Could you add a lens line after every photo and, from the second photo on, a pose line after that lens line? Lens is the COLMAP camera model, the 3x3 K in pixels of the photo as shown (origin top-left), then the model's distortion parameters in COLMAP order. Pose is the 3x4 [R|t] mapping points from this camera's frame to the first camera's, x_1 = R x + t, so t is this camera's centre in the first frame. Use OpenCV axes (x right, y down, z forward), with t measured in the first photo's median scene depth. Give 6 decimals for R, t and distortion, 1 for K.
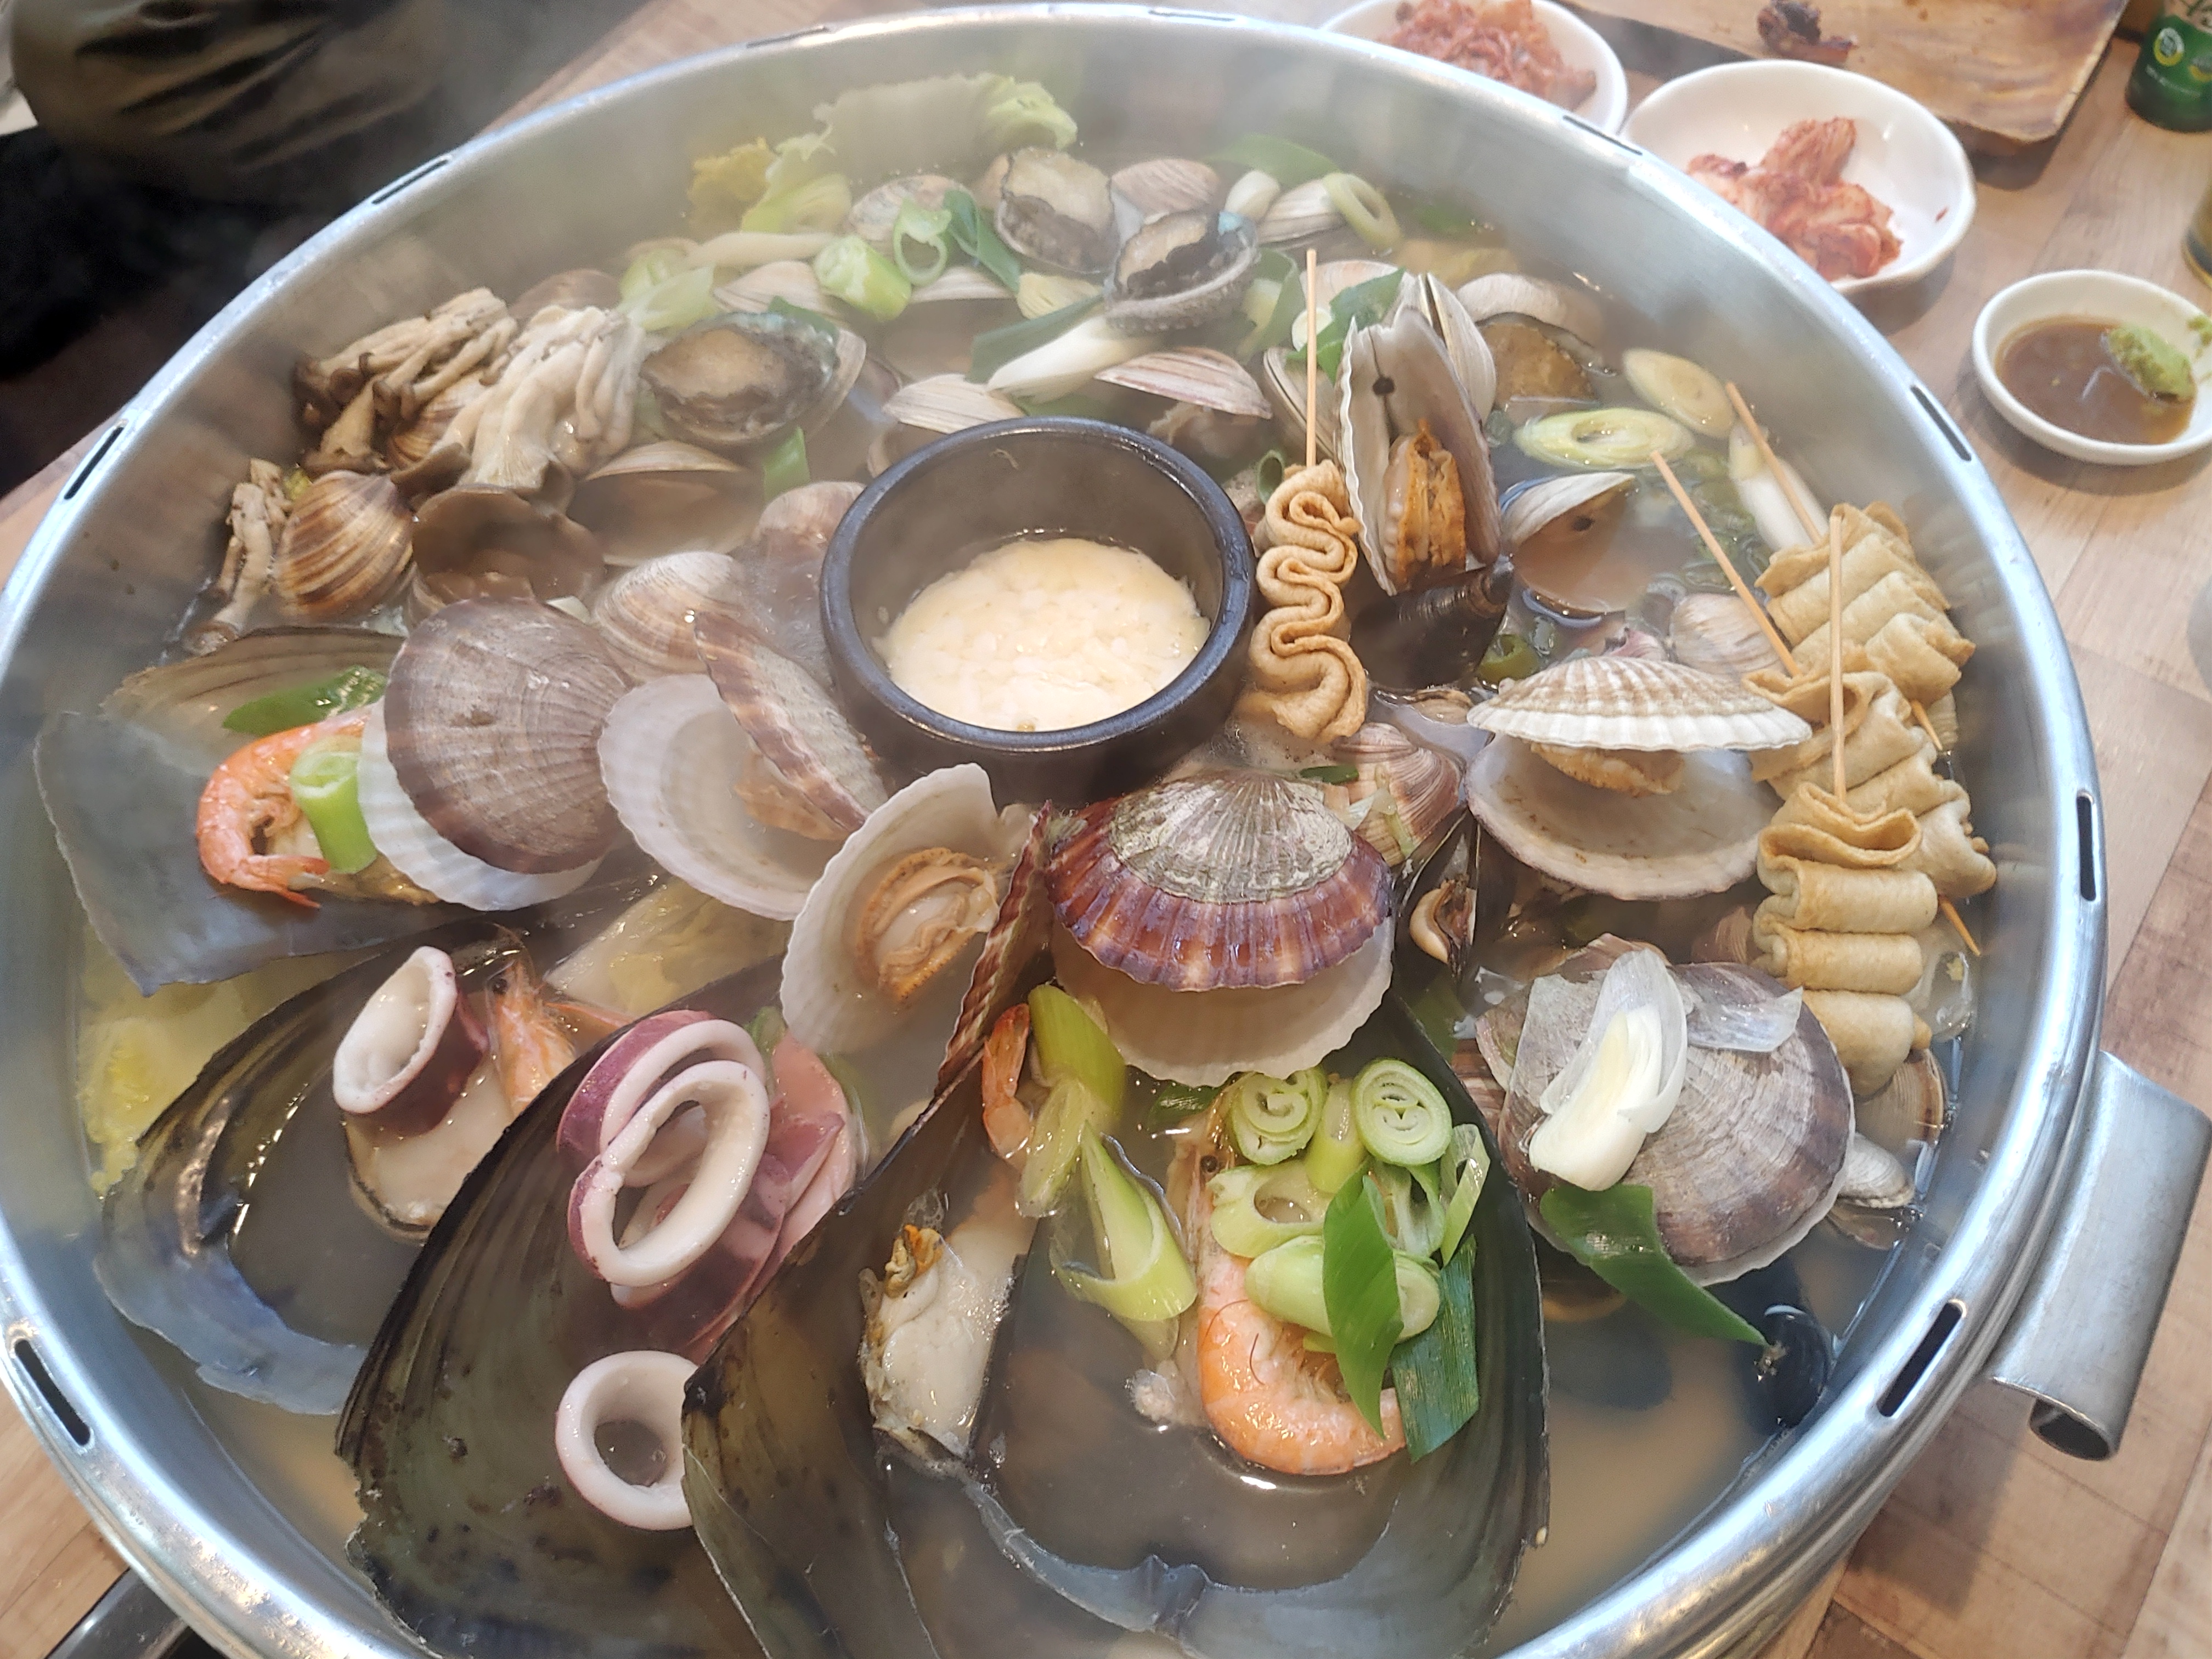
lens RADIAL K [[1884.6, 0, 1110.1], [0, 1884.6, 753.8], [0, 0, 1]] dist [0.038705, 0.009216]
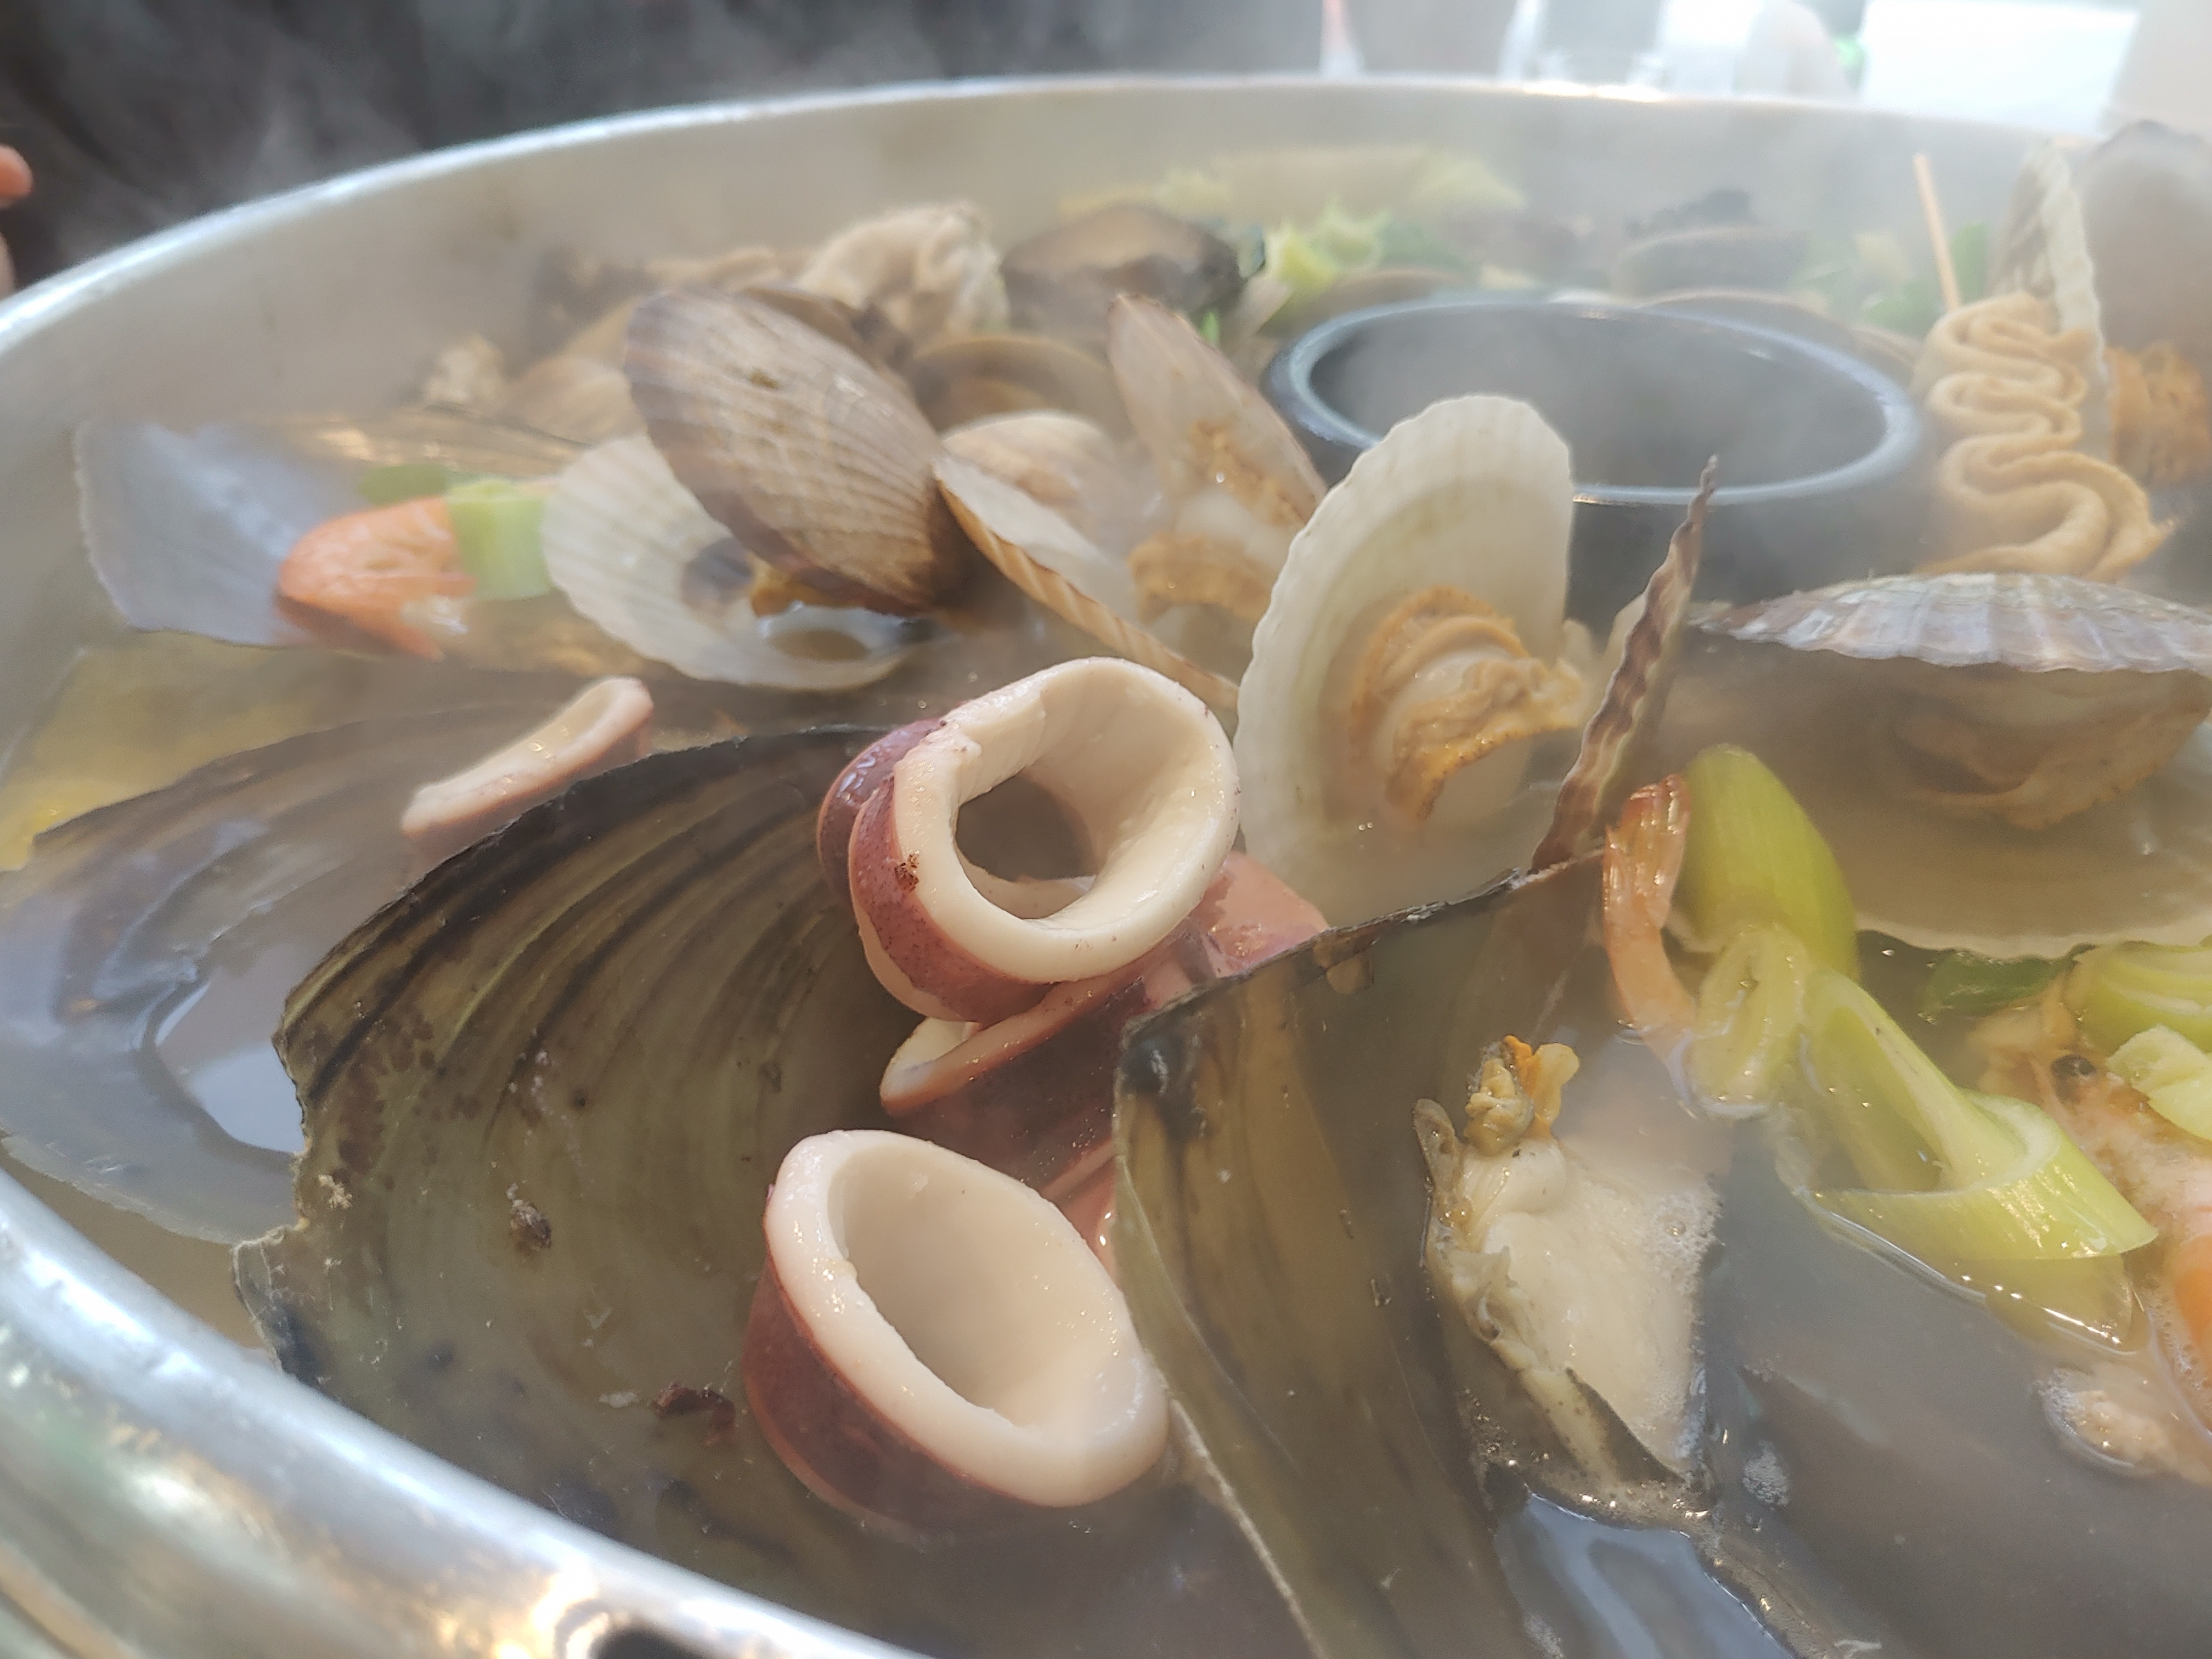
lens RADIAL K [[1884.6, 0, 1110.1], [0, 1884.6, 753.8], [0, 0, 1]] dist [0.038705, 0.009216]
pose [[0.994241, 0.087105, -0.062431, -0.181671], [-0.106380, 0.872657, -0.476606, 0.419961], [0.012966, 0.480503, 0.876897, 0.527347]]
